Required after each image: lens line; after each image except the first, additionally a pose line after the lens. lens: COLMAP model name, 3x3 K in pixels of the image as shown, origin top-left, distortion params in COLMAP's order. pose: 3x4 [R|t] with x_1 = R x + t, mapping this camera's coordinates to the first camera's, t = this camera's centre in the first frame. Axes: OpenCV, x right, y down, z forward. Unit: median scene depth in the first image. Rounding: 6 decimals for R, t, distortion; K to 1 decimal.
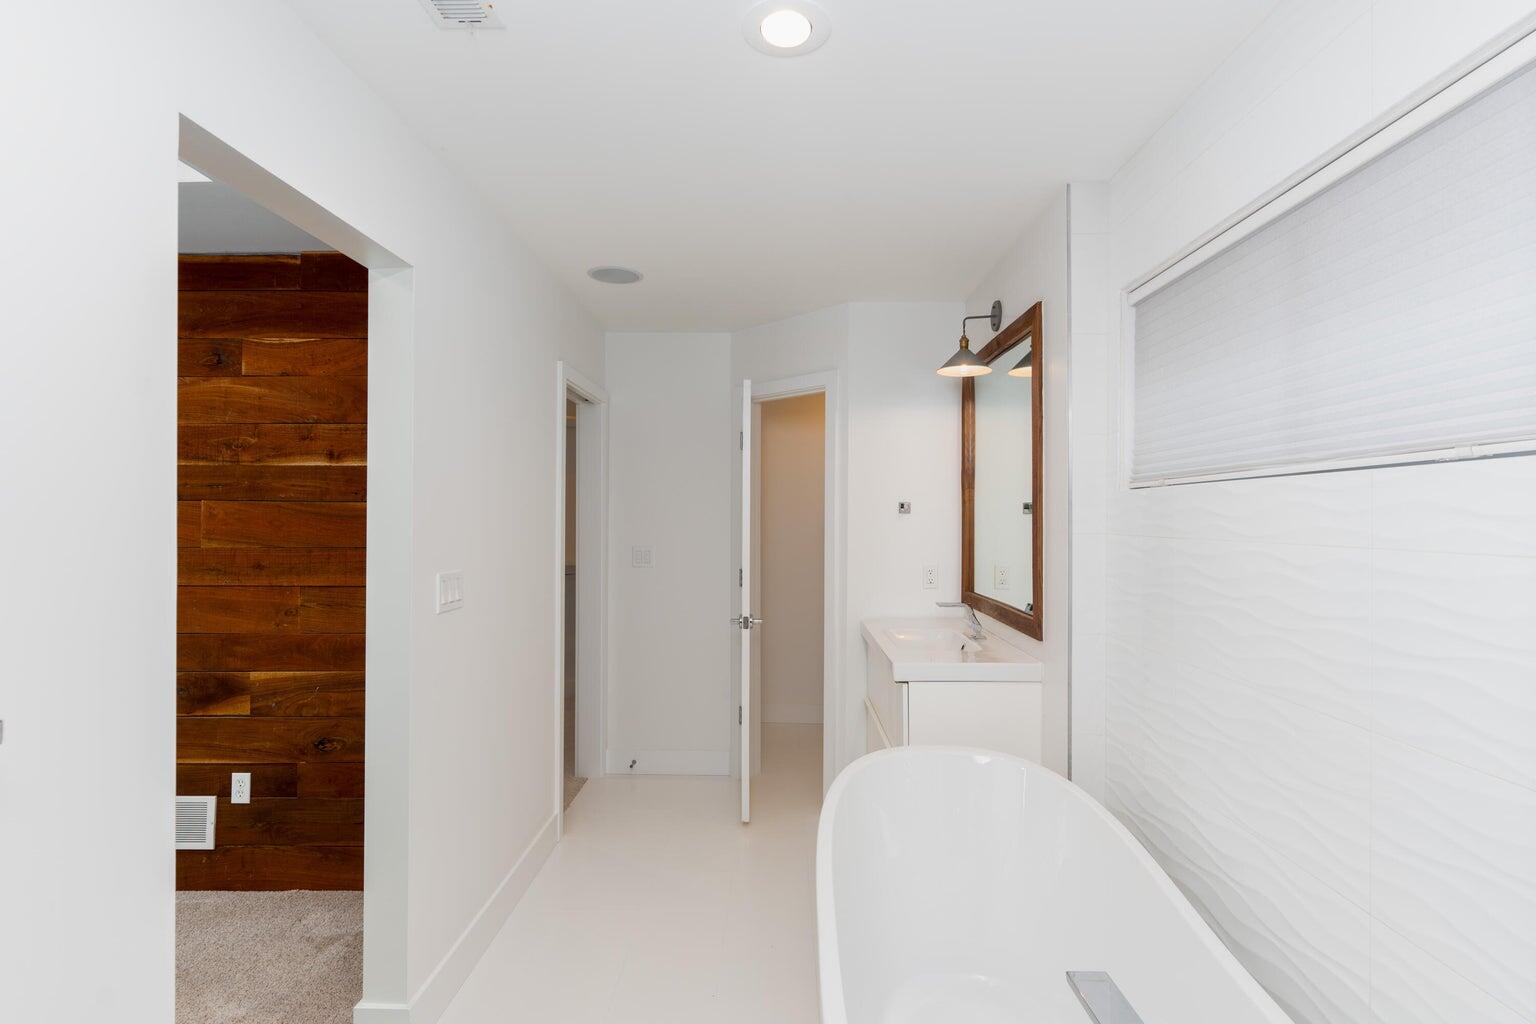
lens RADIAL K [[734.9, 0, 771.2], [0, 734.9, 510.7], [0, 0, 1]] dist [0.001891, 0.000915]
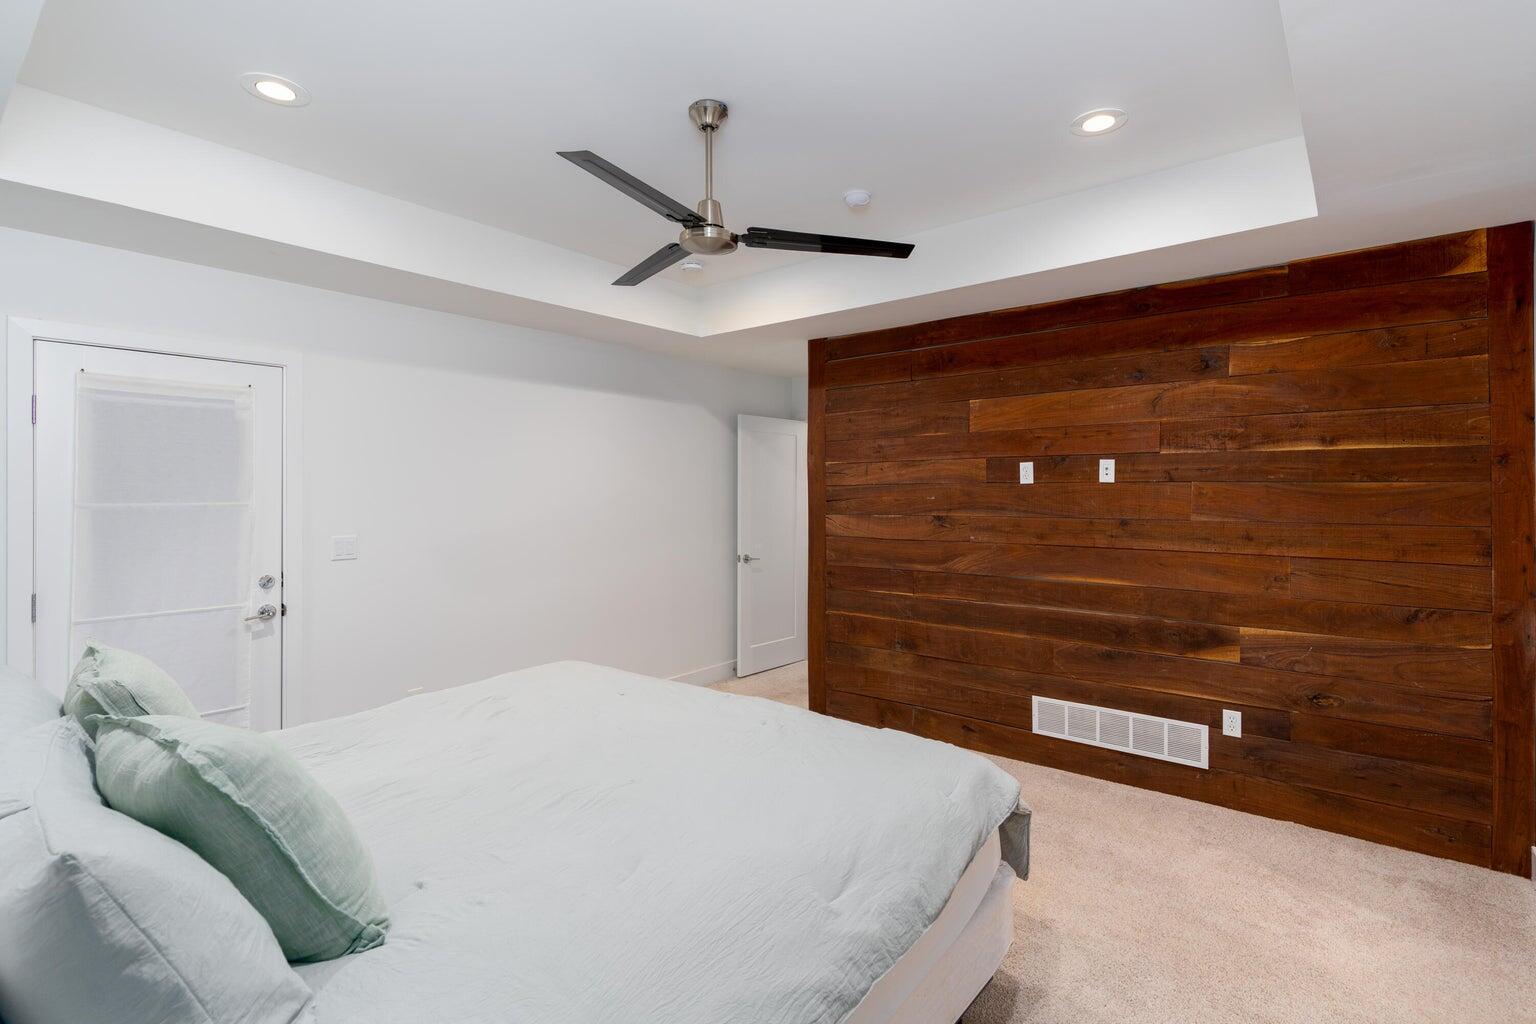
lens RADIAL K [[734.9, 0, 767.0], [0, 734.9, 503.0], [0, 0, 1]] dist [0.001891, 0.000915]
pose [[0.779700, 0.010577, -0.626063, -0.560837], [-0.009925, 0.999940, 0.004532, 0.022771], [0.626074, 0.002681, 0.779759, -0.393355]]
